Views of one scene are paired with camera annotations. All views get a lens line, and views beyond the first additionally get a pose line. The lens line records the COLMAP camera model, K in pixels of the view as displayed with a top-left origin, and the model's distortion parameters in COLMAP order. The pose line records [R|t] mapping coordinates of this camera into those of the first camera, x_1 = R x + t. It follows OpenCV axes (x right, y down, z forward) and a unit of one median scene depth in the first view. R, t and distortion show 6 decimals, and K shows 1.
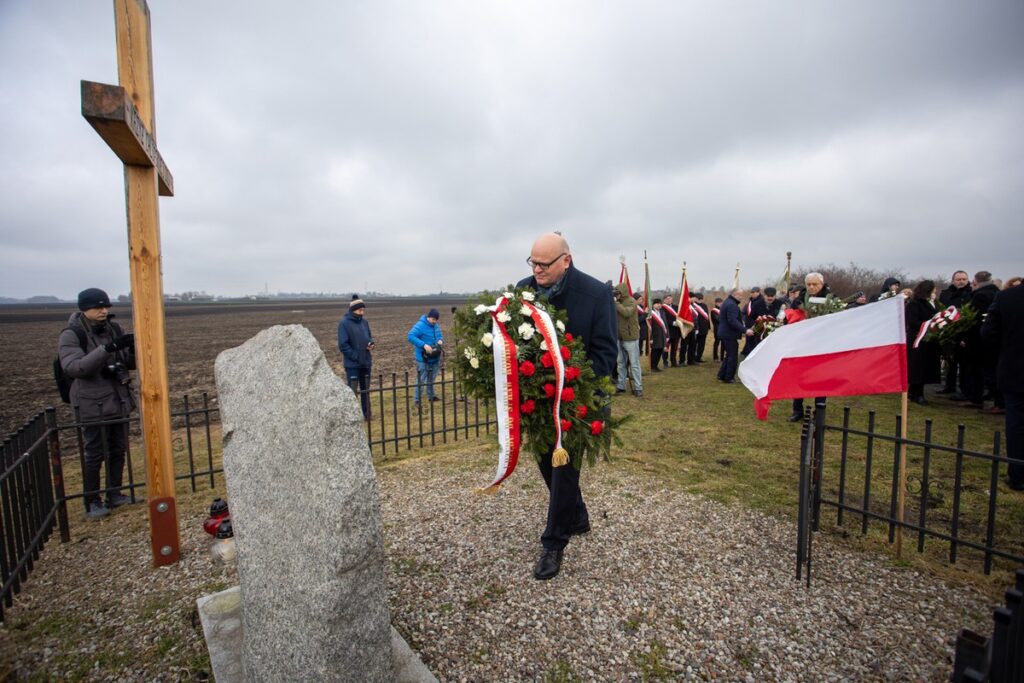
lens RADIAL K [[490.7, 0, 512.0], [0, 490.7, 341.5], [0, 0, 1]] dist [-0.057911, 0.023251]
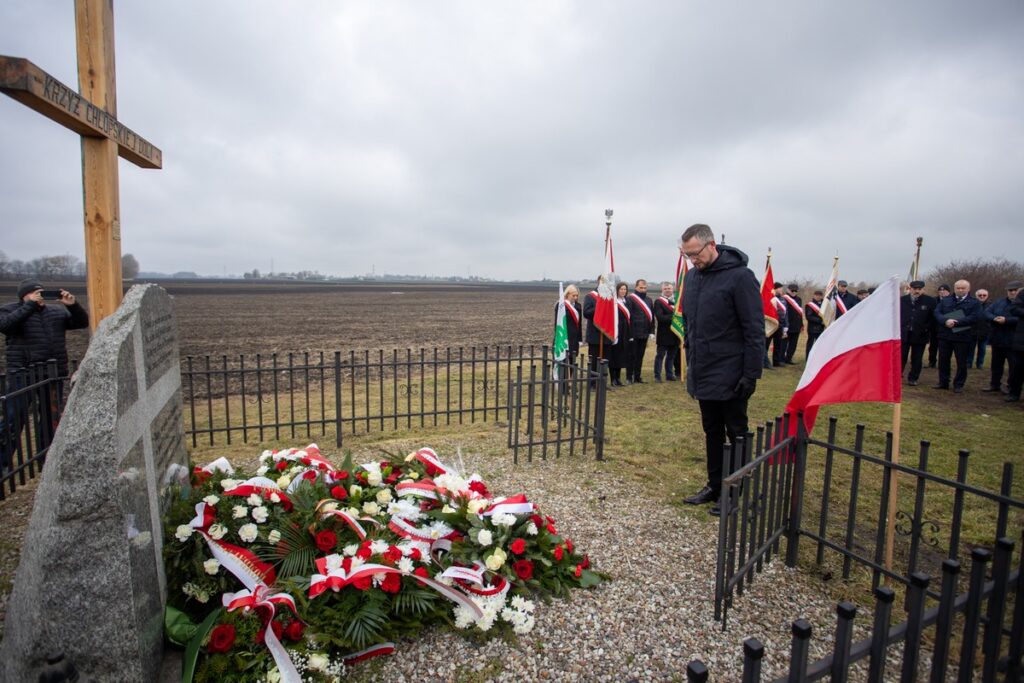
lens RADIAL K [[513.4, 0, 512.0], [0, 513.4, 331.8], [0, 0, 1]] dist [-0.053505, 0.020322]
pose [[0.979197, 0.048304, -0.197076, 0.389512], [-0.047910, 0.998829, 0.006771, 0.017681], [0.197173, 0.002811, 0.980365, 0.086541]]
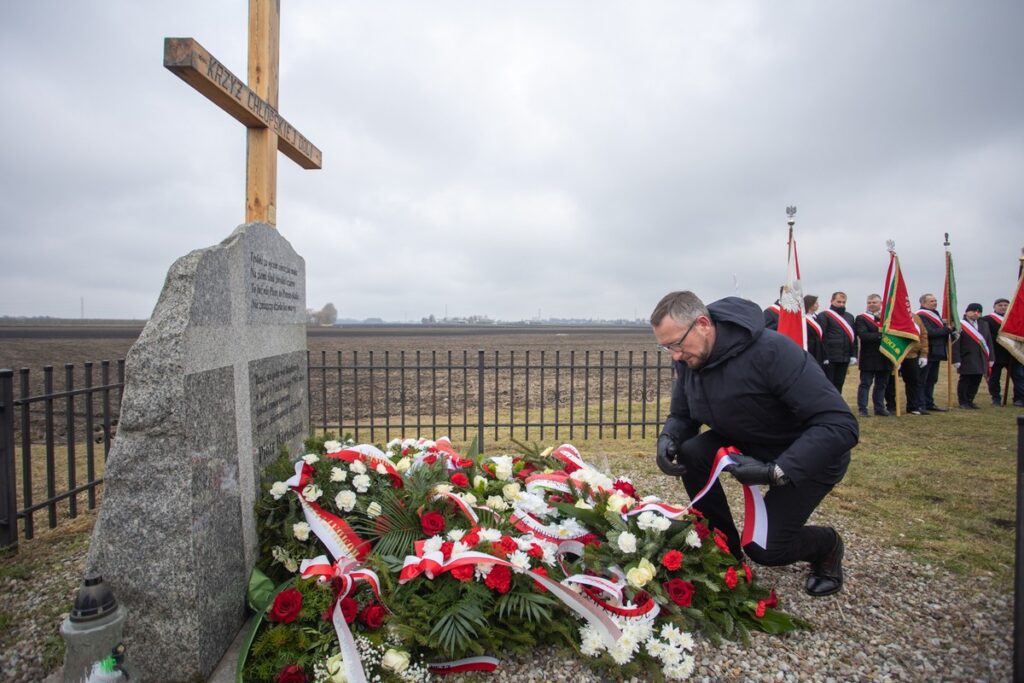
lens RADIAL K [[524.3, 0, 516.5], [0, 524.3, 332.8], [0, 0, 1]] dist [-0.041059, 0.002021]
pose [[0.873361, 0.024610, -0.486452, 0.384606], [-0.060223, 0.996515, -0.057709, 0.160800], [0.483336, 0.079696, 0.871800, 0.262596]]
